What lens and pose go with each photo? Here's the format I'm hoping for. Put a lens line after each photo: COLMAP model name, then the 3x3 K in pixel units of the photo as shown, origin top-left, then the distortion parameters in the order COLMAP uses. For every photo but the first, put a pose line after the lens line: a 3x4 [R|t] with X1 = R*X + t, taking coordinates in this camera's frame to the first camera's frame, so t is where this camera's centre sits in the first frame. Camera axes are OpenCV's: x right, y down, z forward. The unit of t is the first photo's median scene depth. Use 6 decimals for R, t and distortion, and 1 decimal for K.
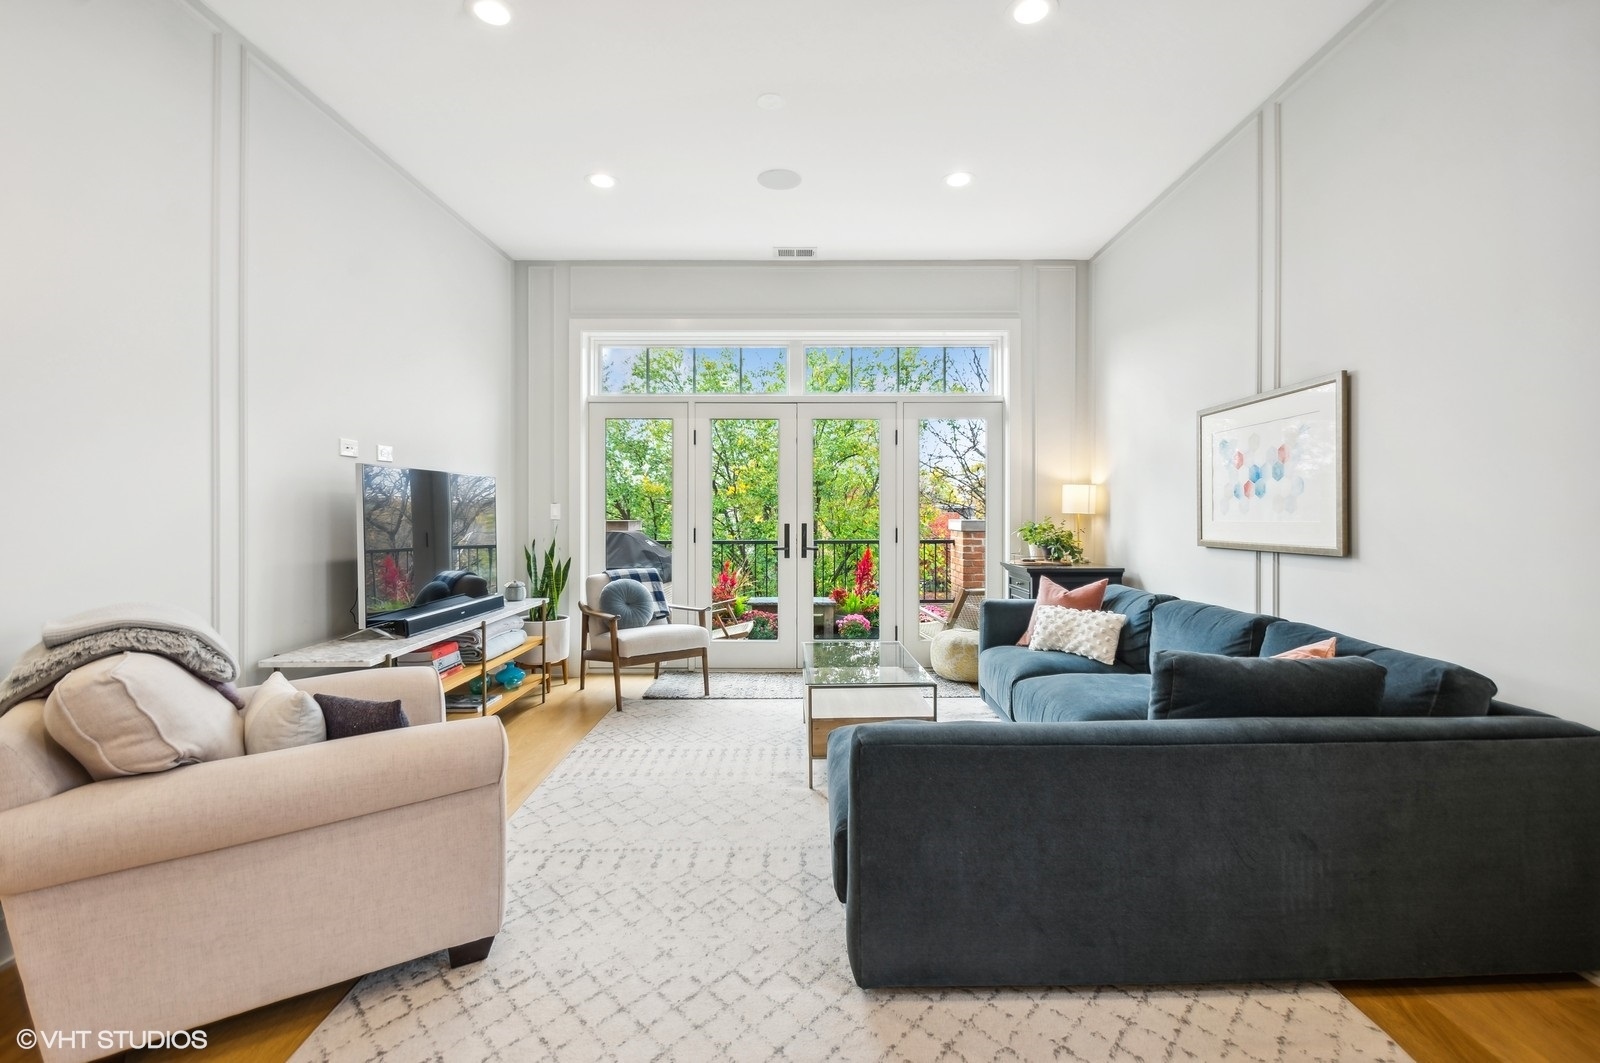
lens RADIAL K [[713.7, 0, 816.3], [0, 713.7, 518.4], [0, 0, 1]] dist [0.004330, -0.007036]
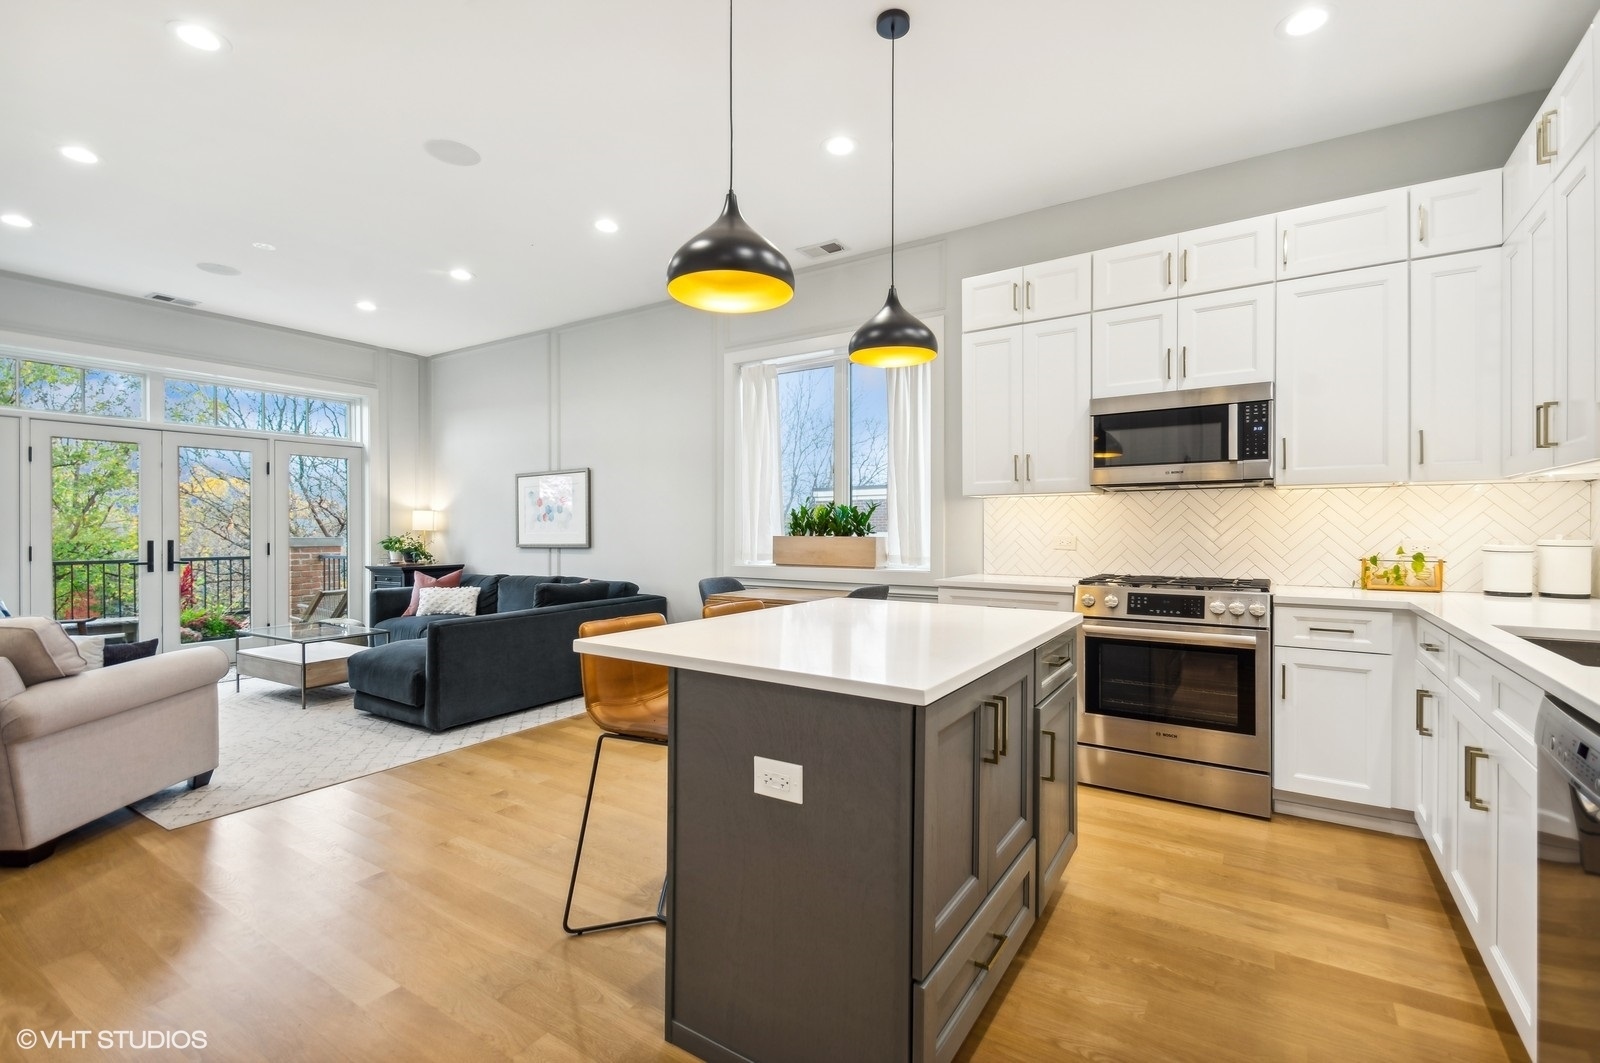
lens RADIAL K [[713.7, 0, 796.5], [0, 713.7, 529.2], [0, 0, 1]] dist [0.004330, -0.007036]
pose [[0.556315, -0.000899, 0.830971, -0.580600], [0.010831, 0.999922, -0.006169, 0.010850], [-0.830901, 0.012432, 0.556281, -0.611664]]
